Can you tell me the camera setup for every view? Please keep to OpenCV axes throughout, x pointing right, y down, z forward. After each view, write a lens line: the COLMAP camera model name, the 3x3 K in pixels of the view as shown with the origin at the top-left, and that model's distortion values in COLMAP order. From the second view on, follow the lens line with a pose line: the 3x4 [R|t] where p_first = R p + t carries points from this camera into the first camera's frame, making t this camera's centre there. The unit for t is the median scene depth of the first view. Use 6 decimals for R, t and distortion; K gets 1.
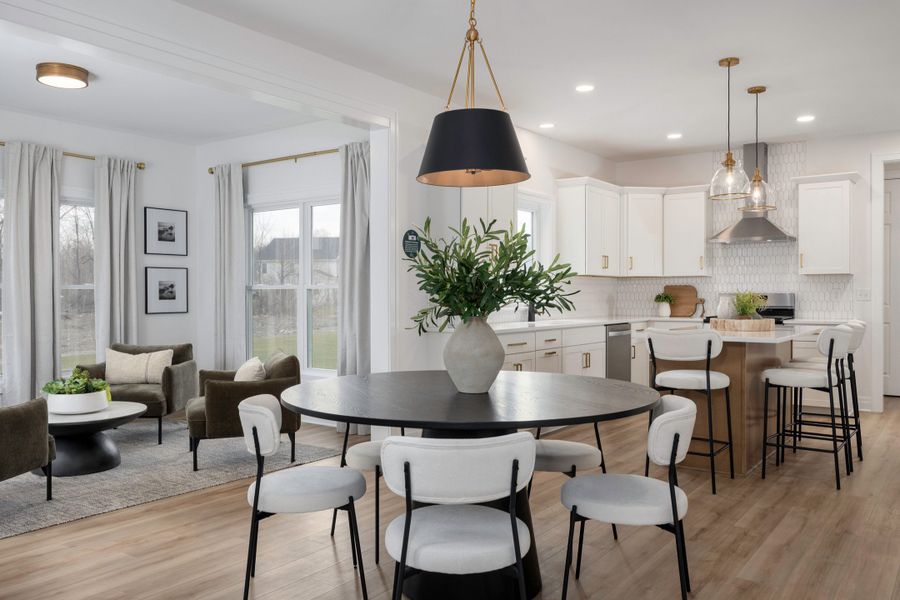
lens RADIAL K [[711.8, 0, 450.0], [0, 711.8, 300.0], [0, 0, 1]] dist [0.005119, -0.001949]
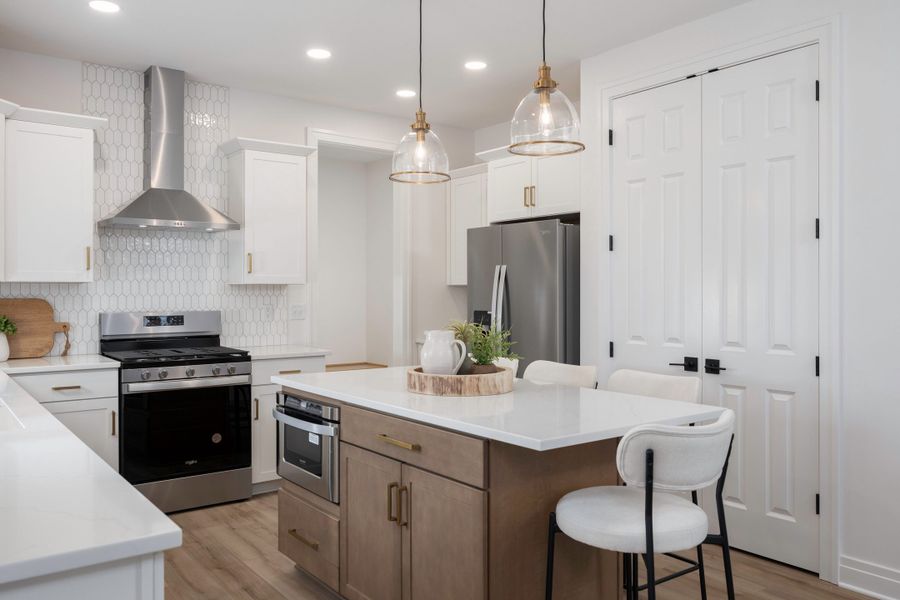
lens RADIAL K [[711.8, 0, 450.0], [0, 711.8, 300.0], [0, 0, 1]] dist [0.005119, -0.001949]
pose [[0.296002, -0.006009, 0.955168, -0.093367], [0.005102, 0.999976, 0.004710, -0.022836], [-0.955174, 0.003479, 0.296025, 0.613287]]
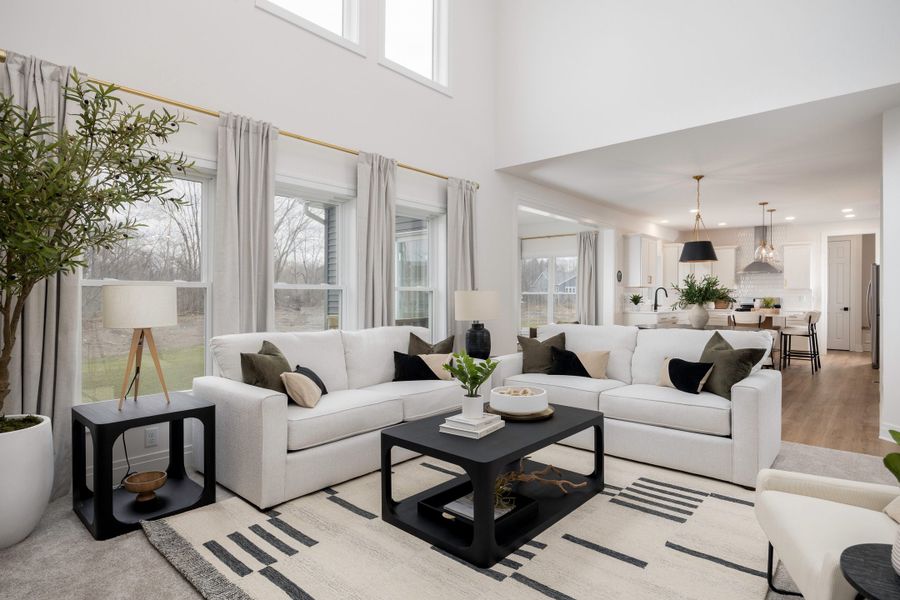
lens RADIAL K [[473.3, 0, 450.0], [0, 473.3, 300.0], [0, 0, 1]] dist [-0.001667, -0.000204]
pose [[0.994395, 0.004732, -0.105620, -0.346357], [-0.004844, 0.999988, -0.000807, 0.003434], [0.105615, 0.001315, 0.994406, -0.498185]]
